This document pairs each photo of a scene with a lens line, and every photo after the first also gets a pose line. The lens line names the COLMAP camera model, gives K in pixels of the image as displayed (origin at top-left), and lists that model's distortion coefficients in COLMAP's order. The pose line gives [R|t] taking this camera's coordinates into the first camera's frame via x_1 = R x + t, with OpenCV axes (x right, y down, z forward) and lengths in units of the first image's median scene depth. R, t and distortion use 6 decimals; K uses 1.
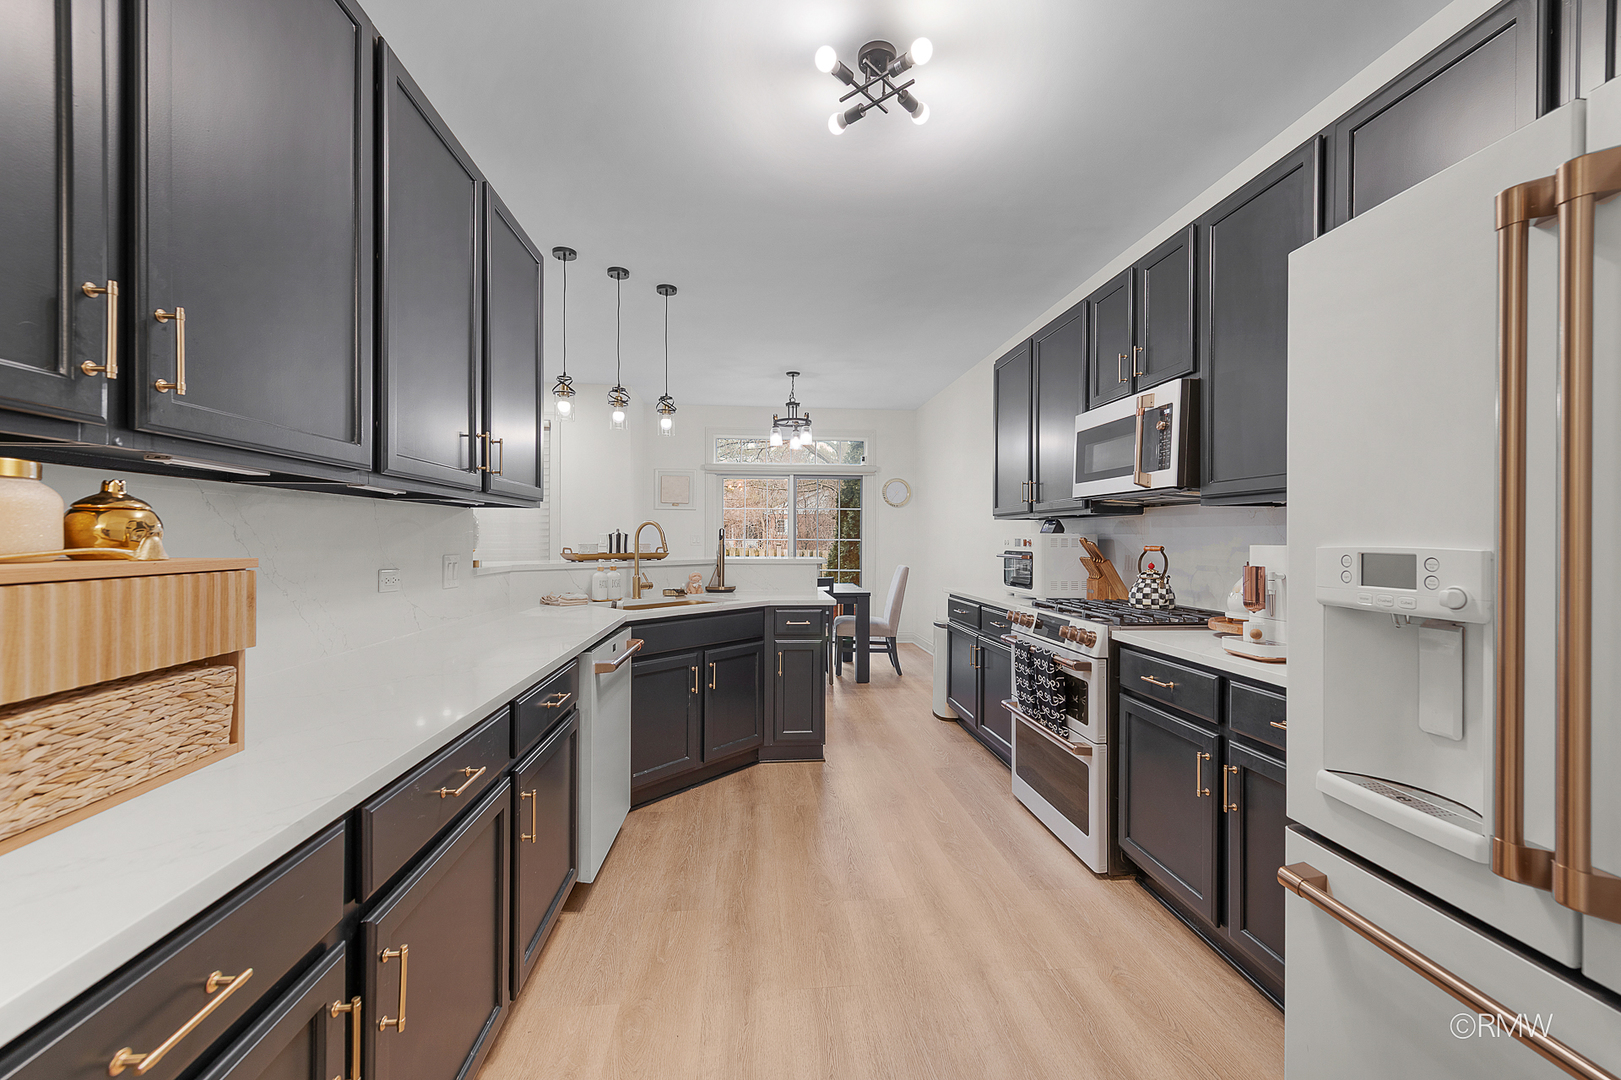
lens RADIAL K [[657.8, 0, 810.5], [0, 657.8, 540.0], [0, 0, 1]] dist [0.000993, -0.000389]
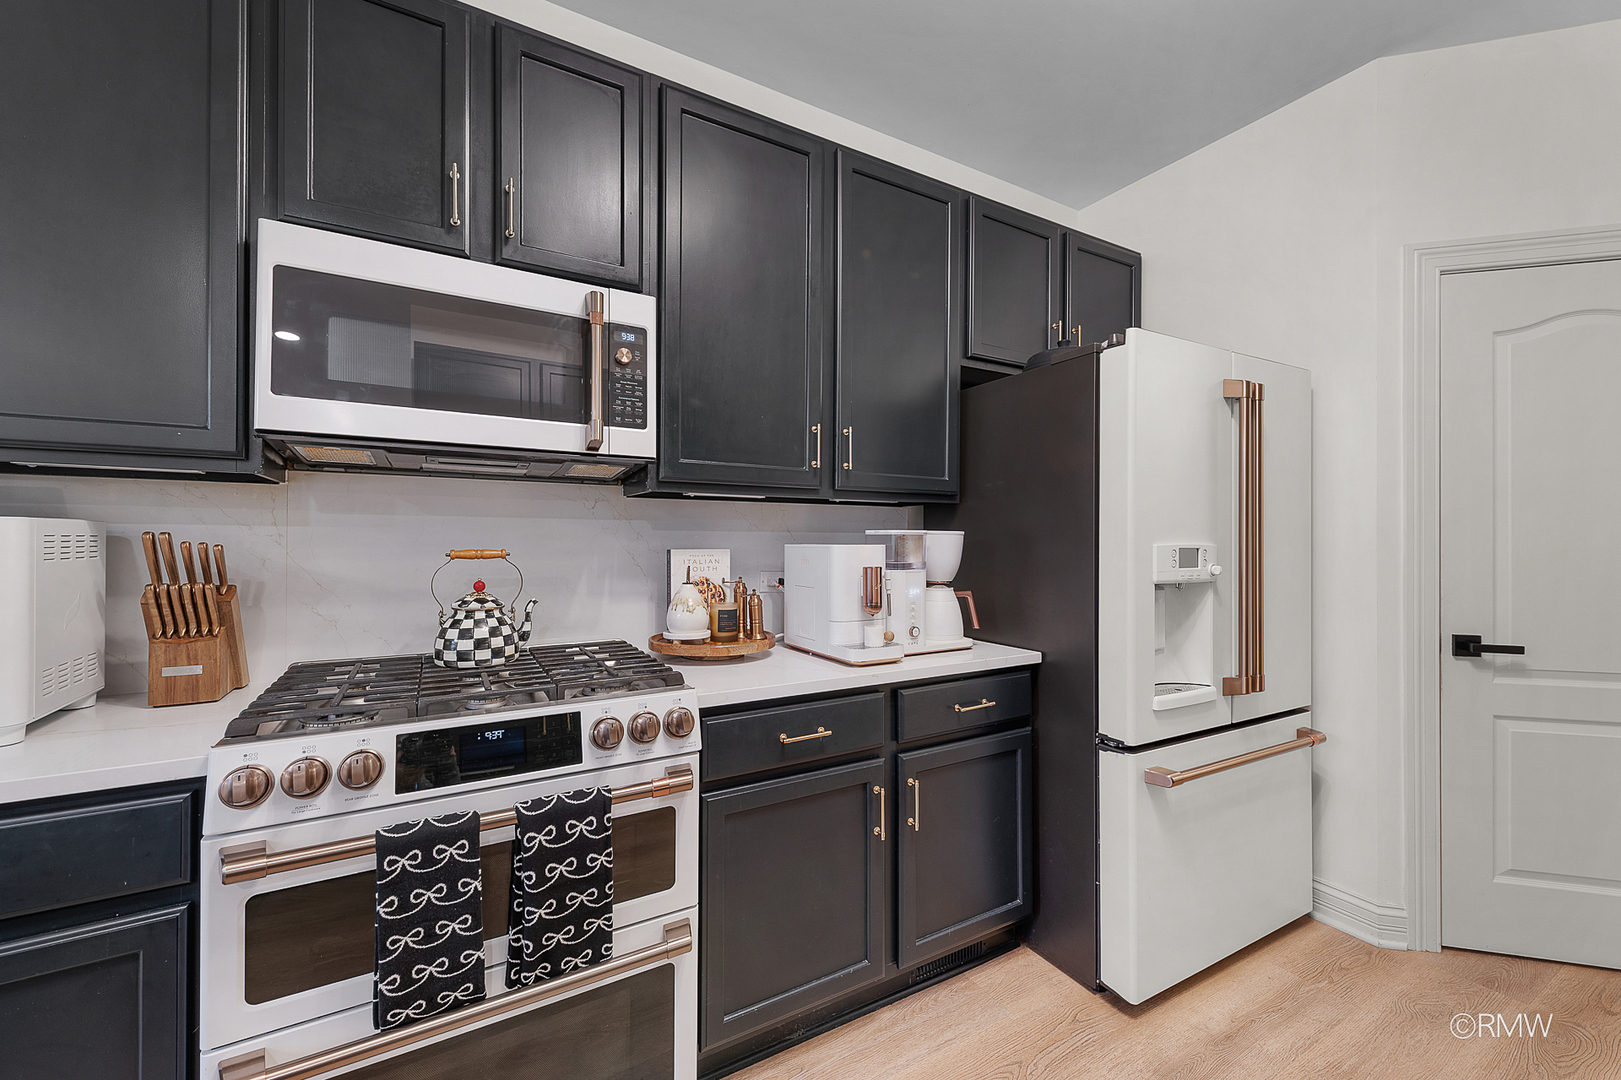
lens RADIAL K [[657.8, 0, 810.5], [0, 657.8, 540.0], [0, 0, 1]] dist [0.000993, -0.000389]
pose [[-0.435237, -0.007526, 0.900284, -0.104117], [-0.000772, 0.999968, 0.007986, -0.005571], [-0.900315, 0.002781, -0.435229, 1.104059]]
